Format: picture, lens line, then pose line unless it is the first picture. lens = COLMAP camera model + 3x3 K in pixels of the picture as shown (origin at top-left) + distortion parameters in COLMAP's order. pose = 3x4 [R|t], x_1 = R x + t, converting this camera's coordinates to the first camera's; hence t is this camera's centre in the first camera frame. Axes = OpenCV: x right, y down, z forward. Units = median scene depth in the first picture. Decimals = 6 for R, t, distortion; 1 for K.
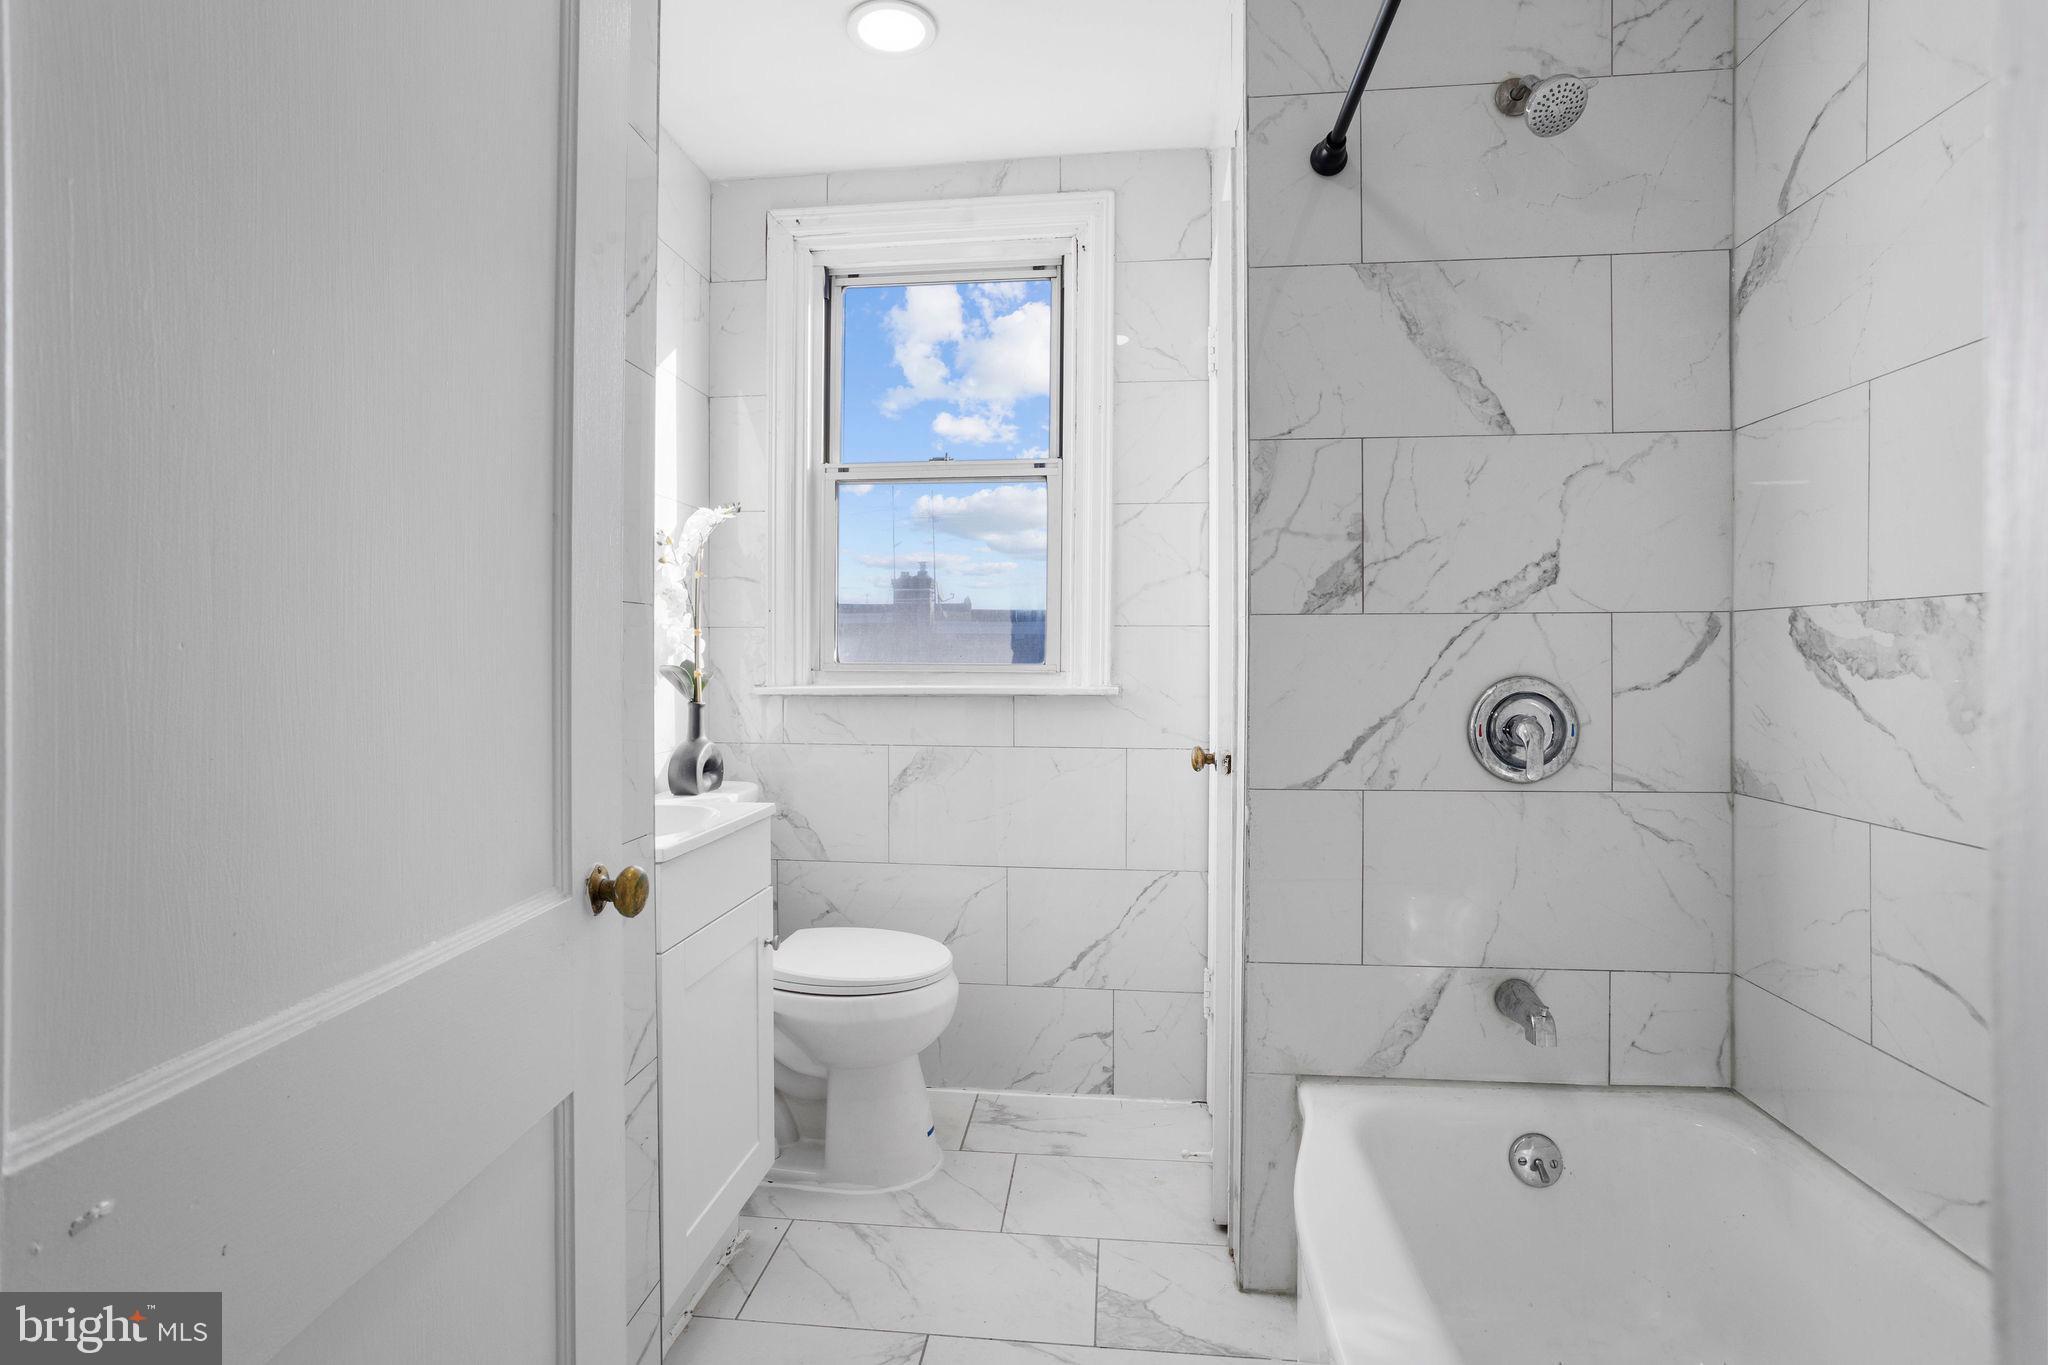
lens RADIAL K [[996.1, 0, 1025.1], [0, 996.1, 666.4], [0, 0, 1]] dist [-0.044694, 0.025596]
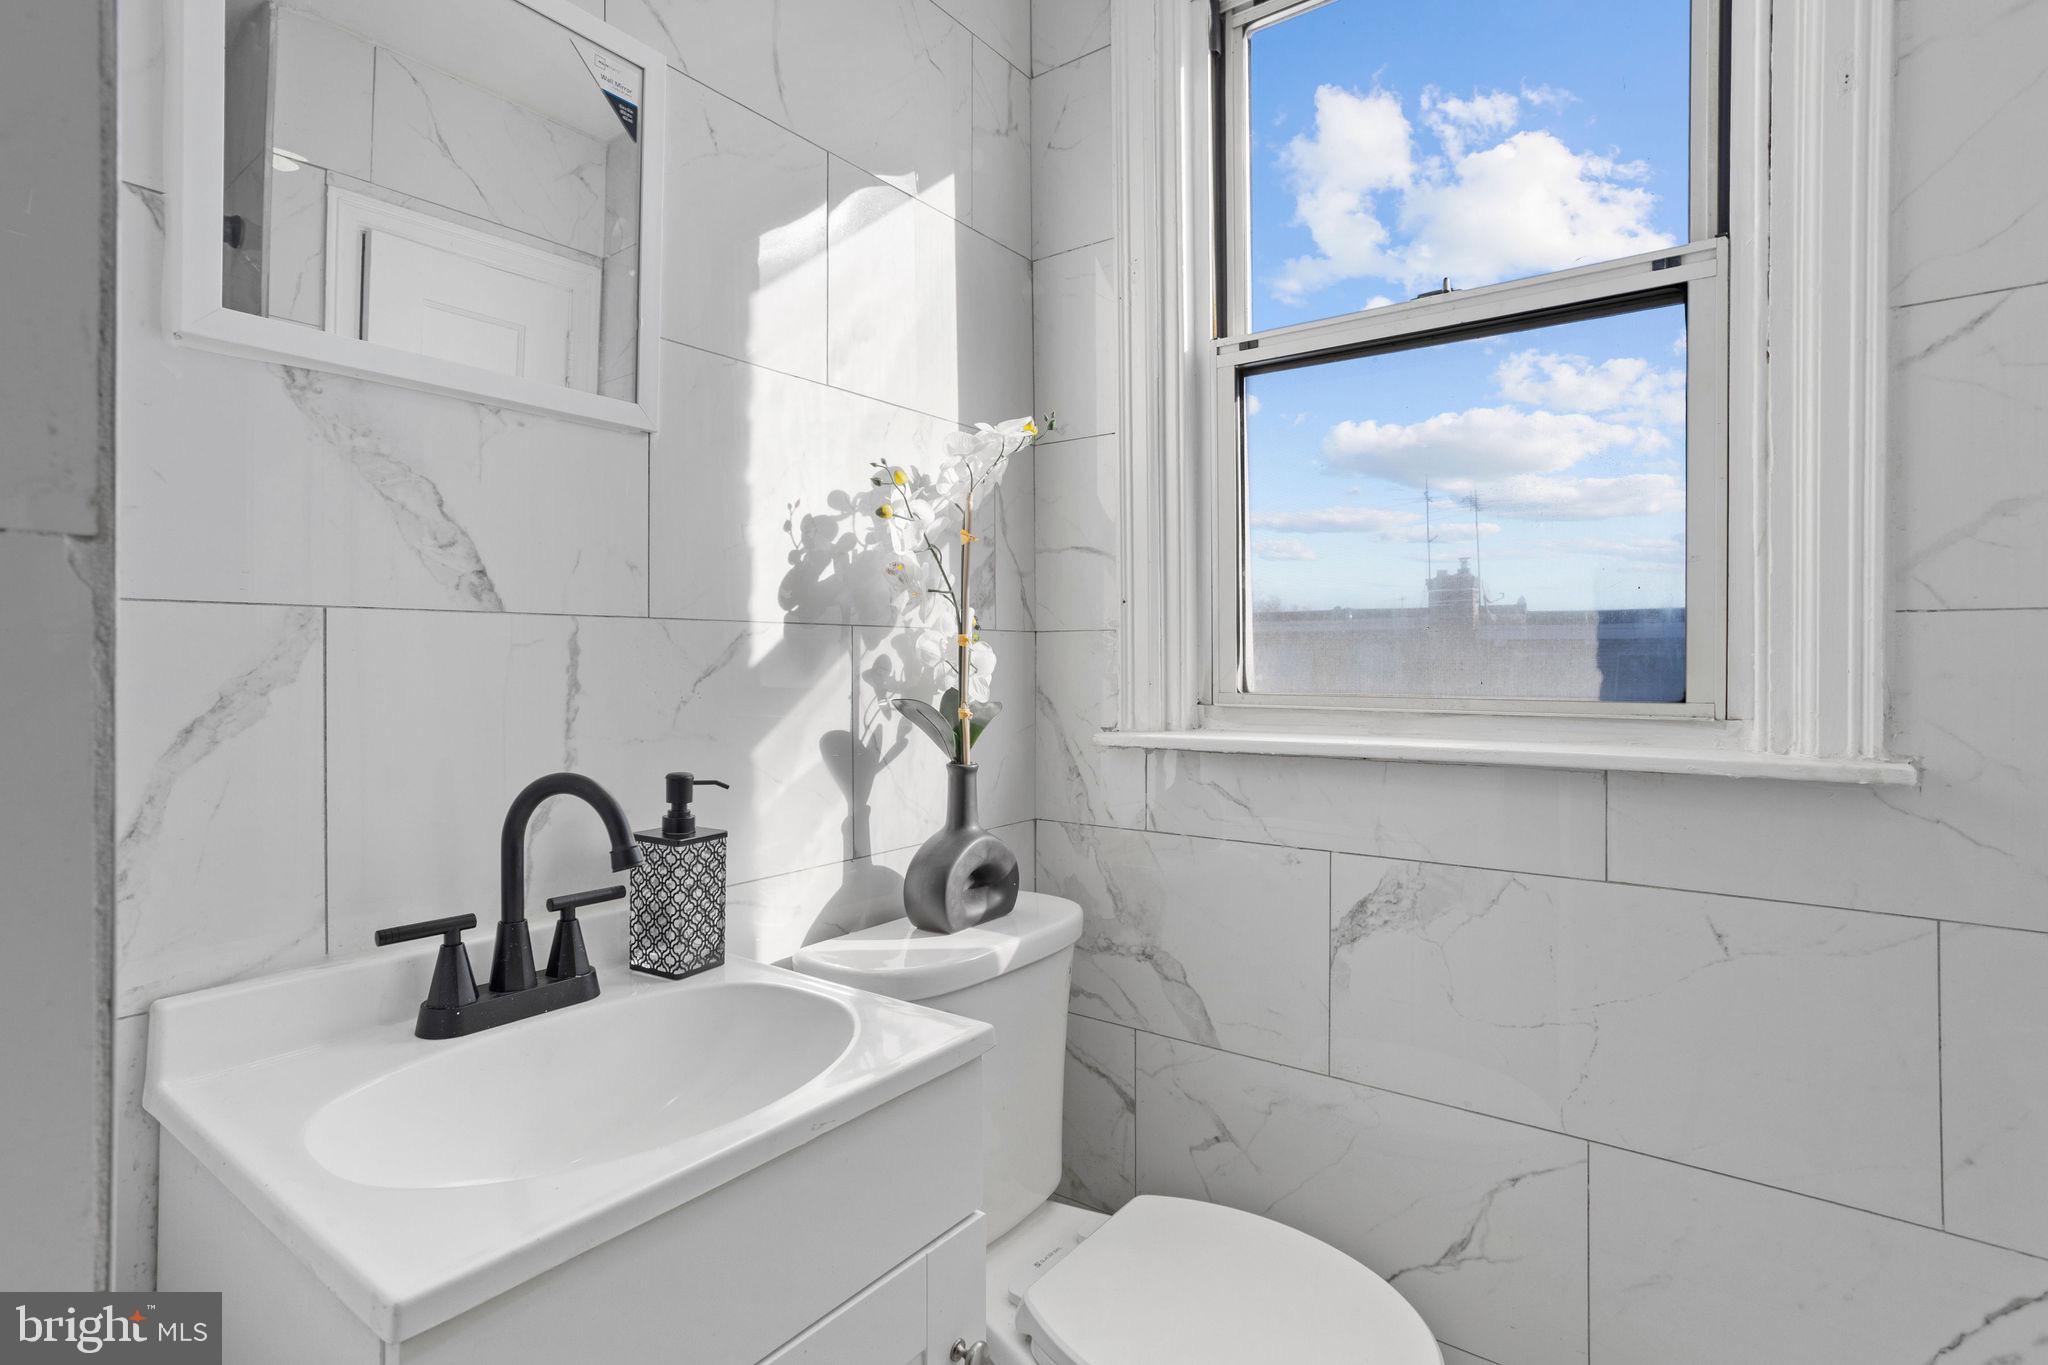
lens RADIAL K [[996.1, 0, 1011.8], [0, 996.1, 663.2], [0, 0, 1]] dist [-0.044694, 0.025596]
pose [[0.859010, -0.002952, -0.511950, -0.014186], [-0.003971, 0.999915, -0.012429, -0.012774], [0.511943, 0.012710, 0.858926, 0.462841]]
